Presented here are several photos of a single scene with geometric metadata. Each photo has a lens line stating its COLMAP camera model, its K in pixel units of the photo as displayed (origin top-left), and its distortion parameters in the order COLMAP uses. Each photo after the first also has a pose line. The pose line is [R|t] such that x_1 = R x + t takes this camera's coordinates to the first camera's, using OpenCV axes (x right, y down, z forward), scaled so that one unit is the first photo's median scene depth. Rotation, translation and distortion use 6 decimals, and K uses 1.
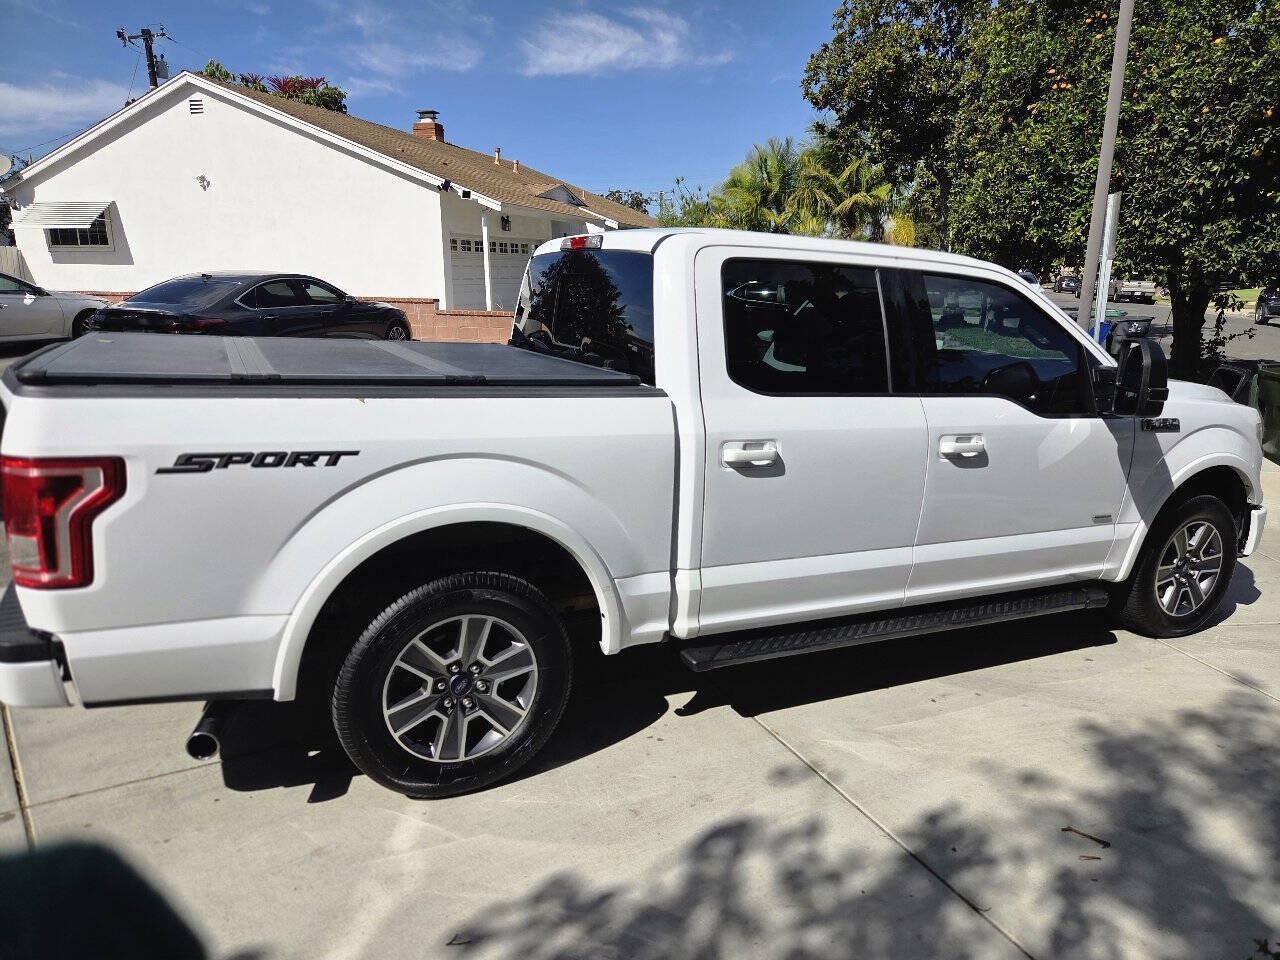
lens RADIAL K [[868.4, 0, 648.3], [0, 868.4, 486.5], [0, 0, 1]] dist [0.070151, -0.056330]
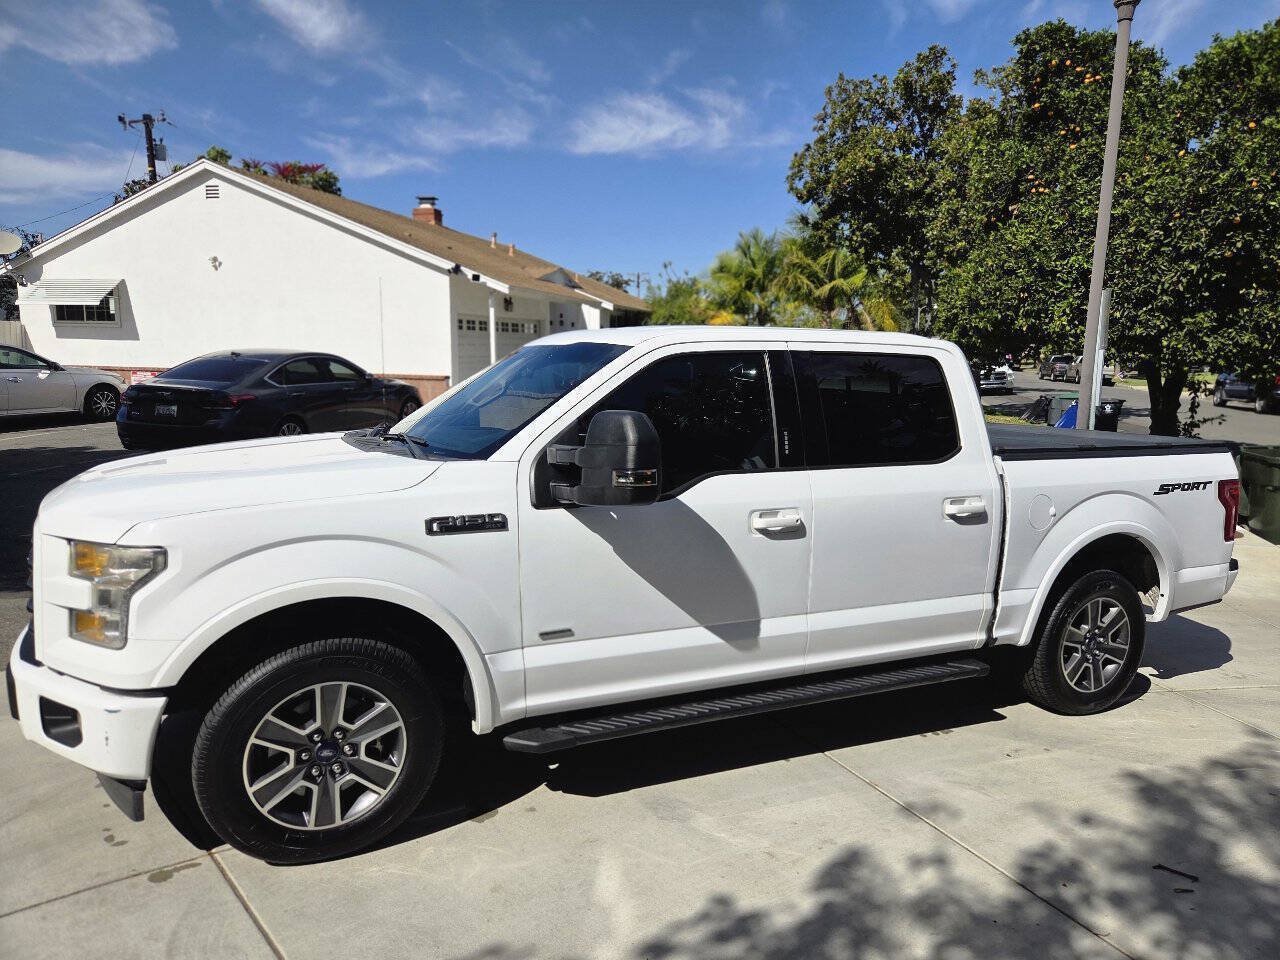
lens RADIAL K [[868.4, 0, 648.3], [0, 868.4, 486.5], [0, 0, 1]] dist [0.070151, -0.056330]
pose [[0.999386, 0.004815, 0.034710, -0.040961], [-0.001888, 0.996474, -0.083880, 0.001828], [-0.034991, 0.083763, 0.995871, -0.025907]]
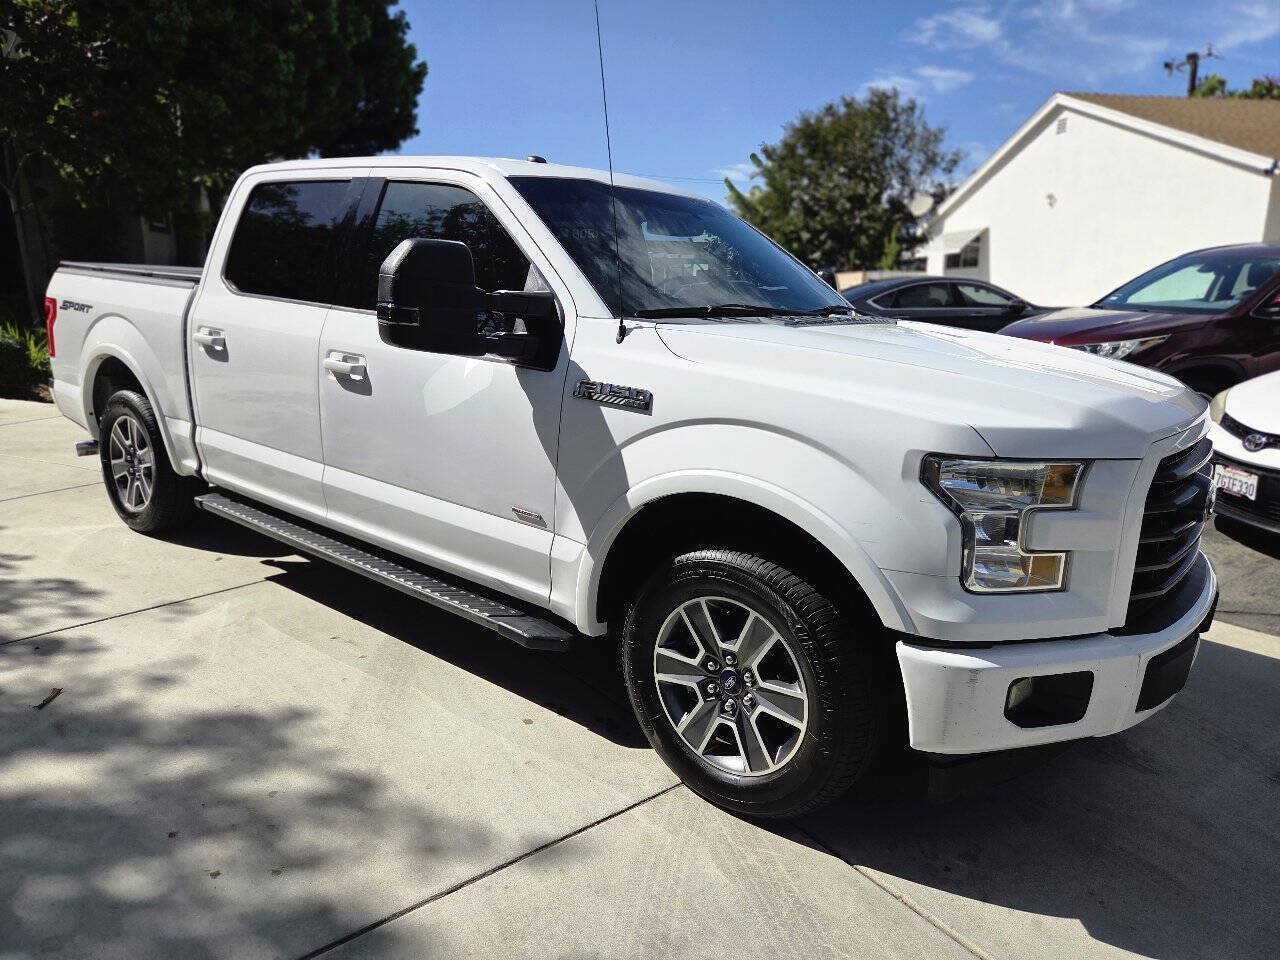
lens RADIAL K [[863.9, 0, 626.4], [0, 863.9, 479.7], [0, 0, 1]] dist [0.067291, -0.046042]
pose [[0.412494, 0.183166, -0.892356, 0.321170], [-0.225806, 0.969565, 0.094635, -0.020412], [0.882531, 0.162463, 0.441300, 0.213852]]
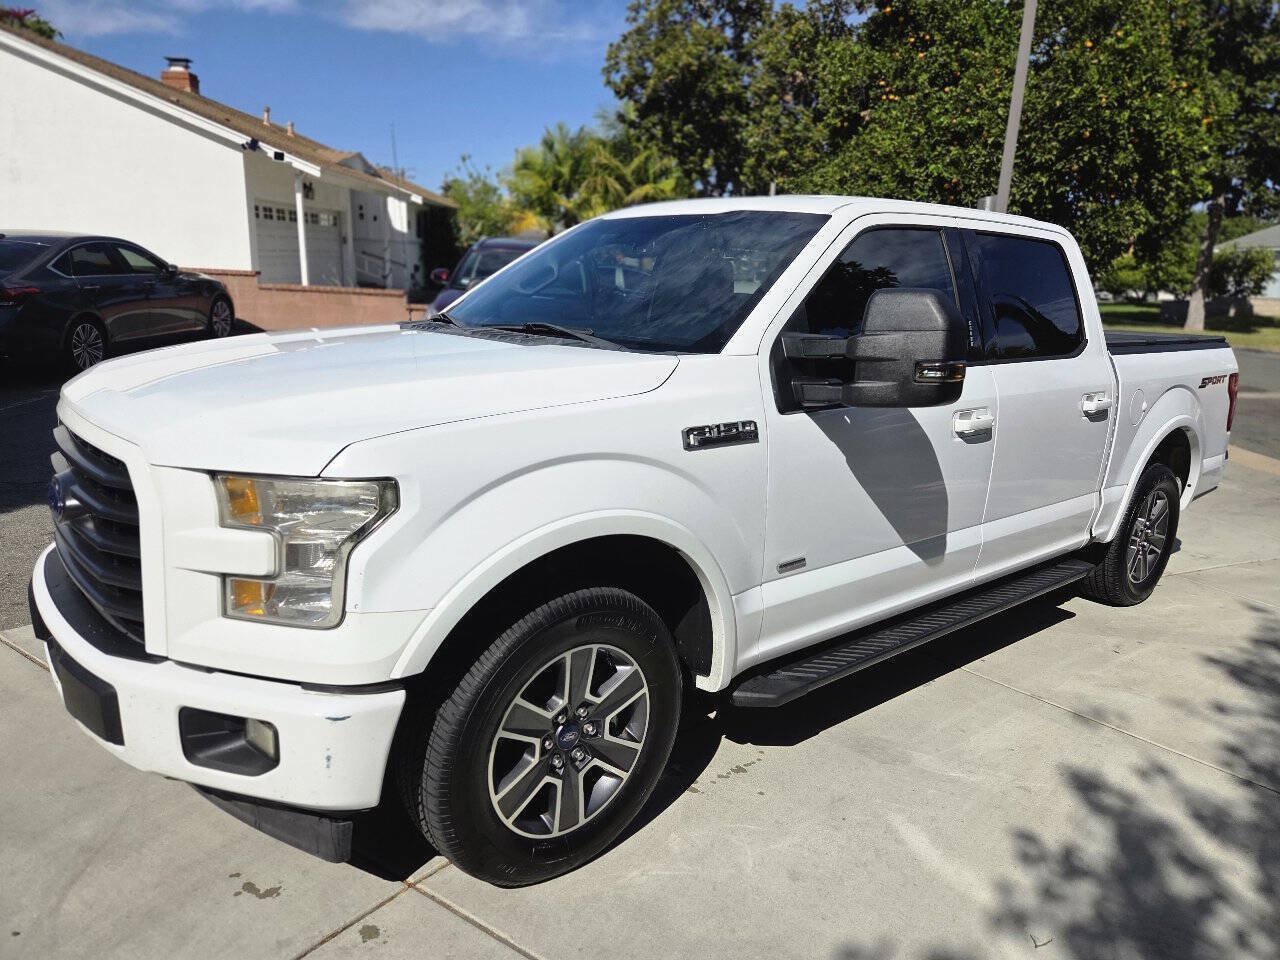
lens RADIAL K [[864.9, 0, 643.2], [0, 864.9, 474.3], [0, 0, 1]] dist [0.066673, -0.042316]
pose [[0.956282, -0.038458, 0.289907, -0.137310], [0.037453, 0.999258, 0.009015, -0.001226], [-0.290038, 0.002237, 0.957012, 0.031633]]
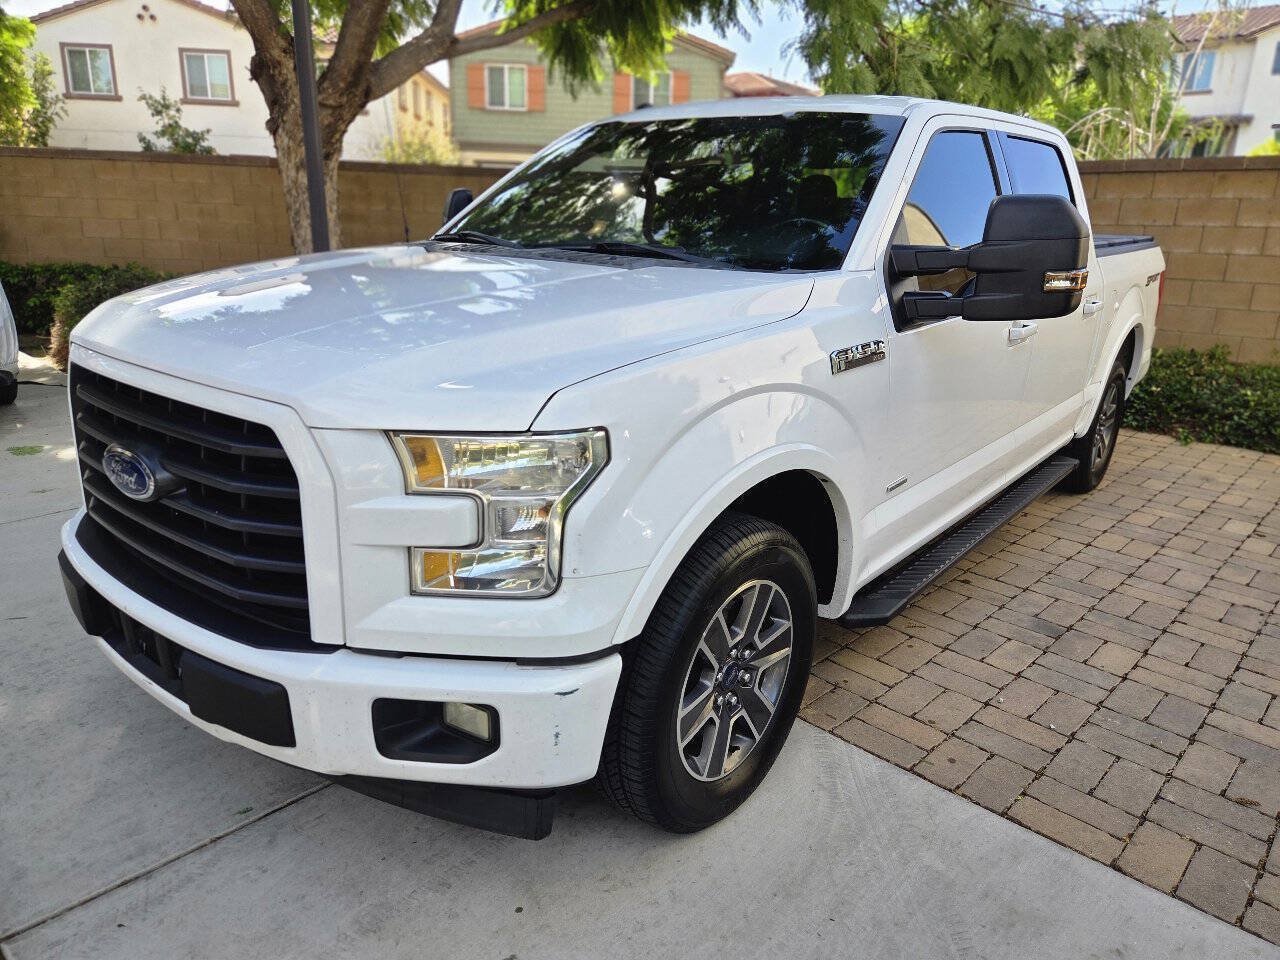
lens RADIAL K [[861.7, 0, 660.4], [0, 861.7, 478.1], [0, 0, 1]] dist [0.072735, -0.048851]
pose [[0.883890, -0.135636, 0.447596, -0.179613], [0.088649, 0.988262, 0.124416, -0.007582], [-0.459217, -0.070291, 0.885539, 0.059476]]
